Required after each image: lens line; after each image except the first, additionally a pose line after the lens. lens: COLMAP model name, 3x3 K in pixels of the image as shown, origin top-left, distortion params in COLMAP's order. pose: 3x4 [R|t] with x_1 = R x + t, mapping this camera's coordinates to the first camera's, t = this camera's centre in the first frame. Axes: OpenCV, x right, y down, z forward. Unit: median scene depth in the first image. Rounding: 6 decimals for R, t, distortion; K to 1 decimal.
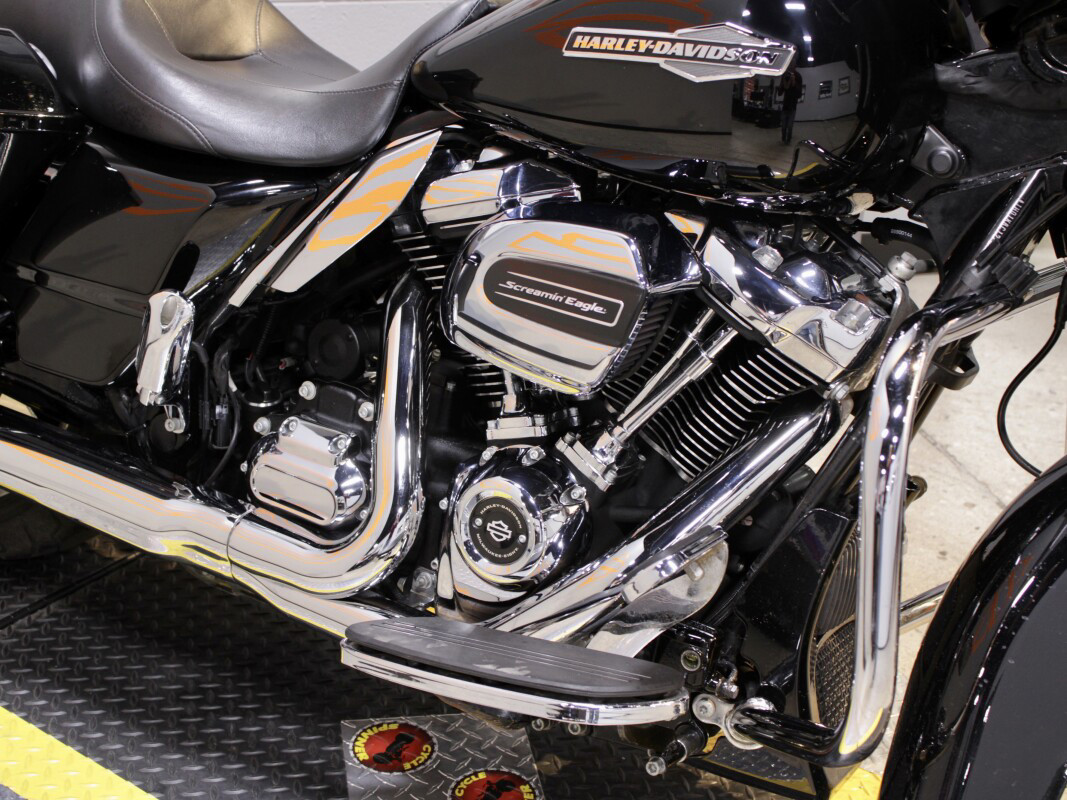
lens RADIAL K [[1557.8, 0, 533.5], [0, 1557.8, 400.0], [0, 0, 1]] dist [-0.068550, 0.142027]
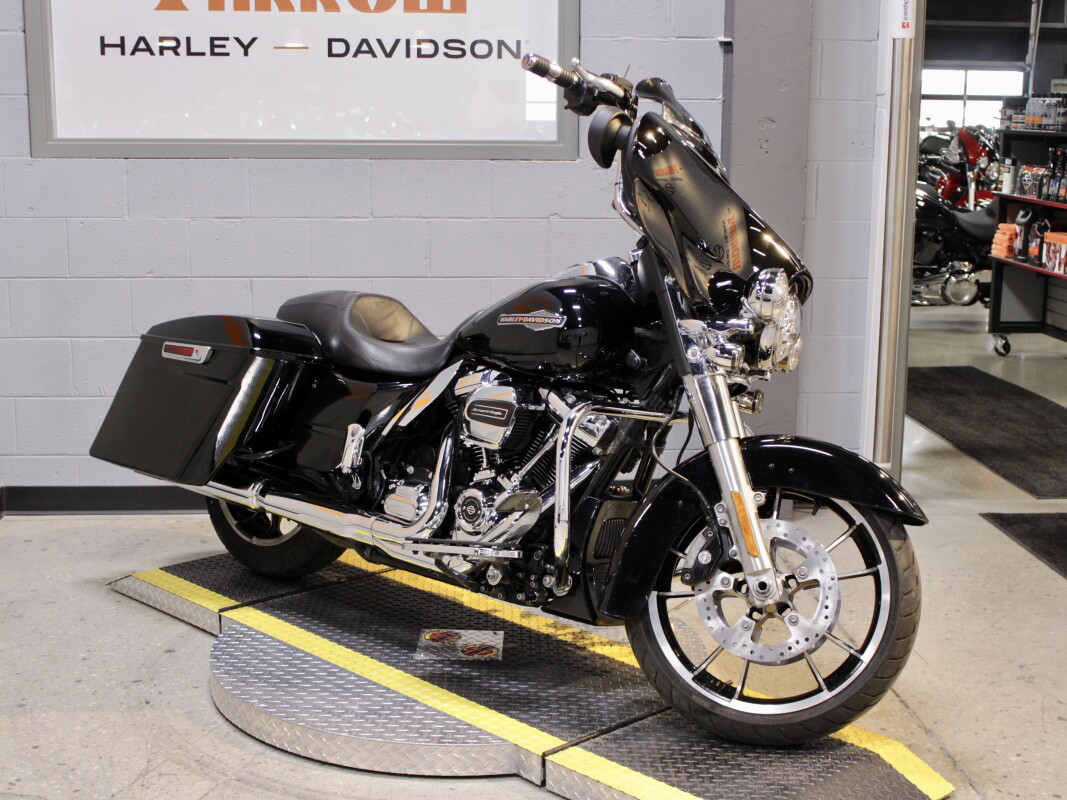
lens RADIAL K [[1557.8, 0, 533.5], [0, 1557.8, 400.0], [0, 0, 1]] dist [-0.068550, 0.142027]
pose [[0.981301, 0.004031, -0.192439, 0.505979], [-0.051965, 0.968205, -0.244700, 0.471756], [0.185334, 0.250124, 0.950310, -1.277868]]
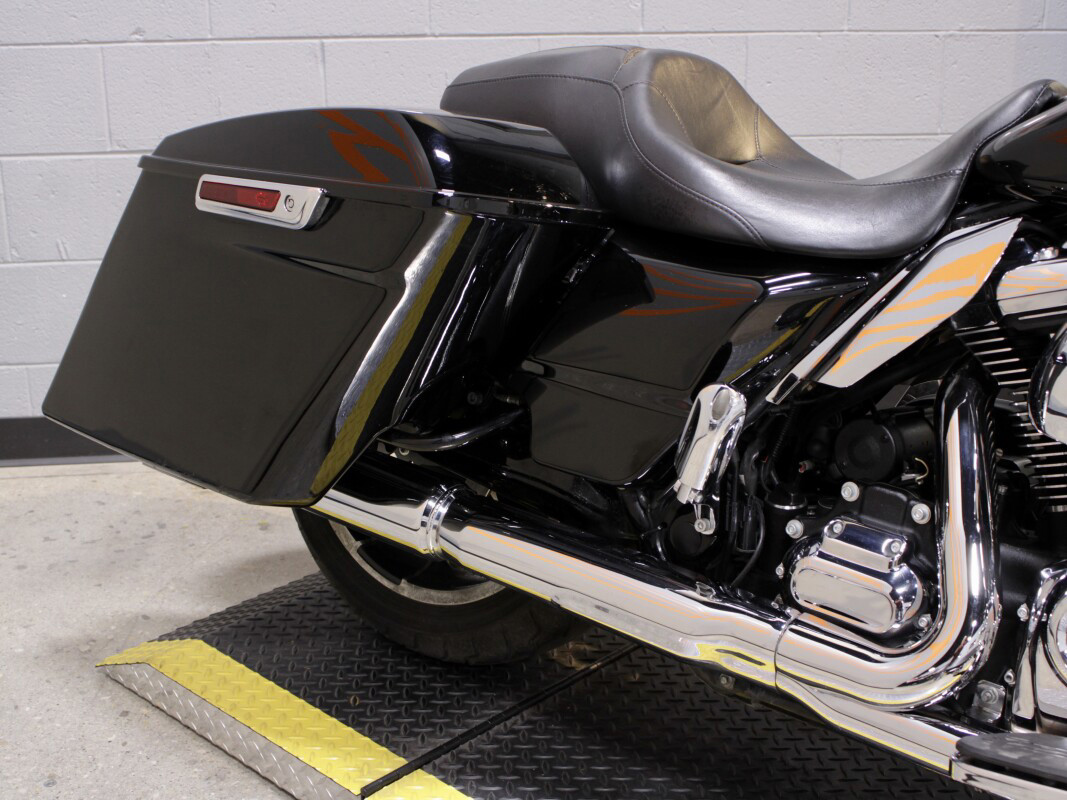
lens RADIAL K [[1441.6, 0, 533.5], [0, 1441.6, 400.0], [0, 0, 1]] dist [-0.079460, 0.063572]
pose [[0.988364, 0.008546, -0.151865, -0.207365], [-0.023761, 0.994838, -0.098654, 0.030066], [0.150238, 0.101115, 0.983465, 0.096948]]
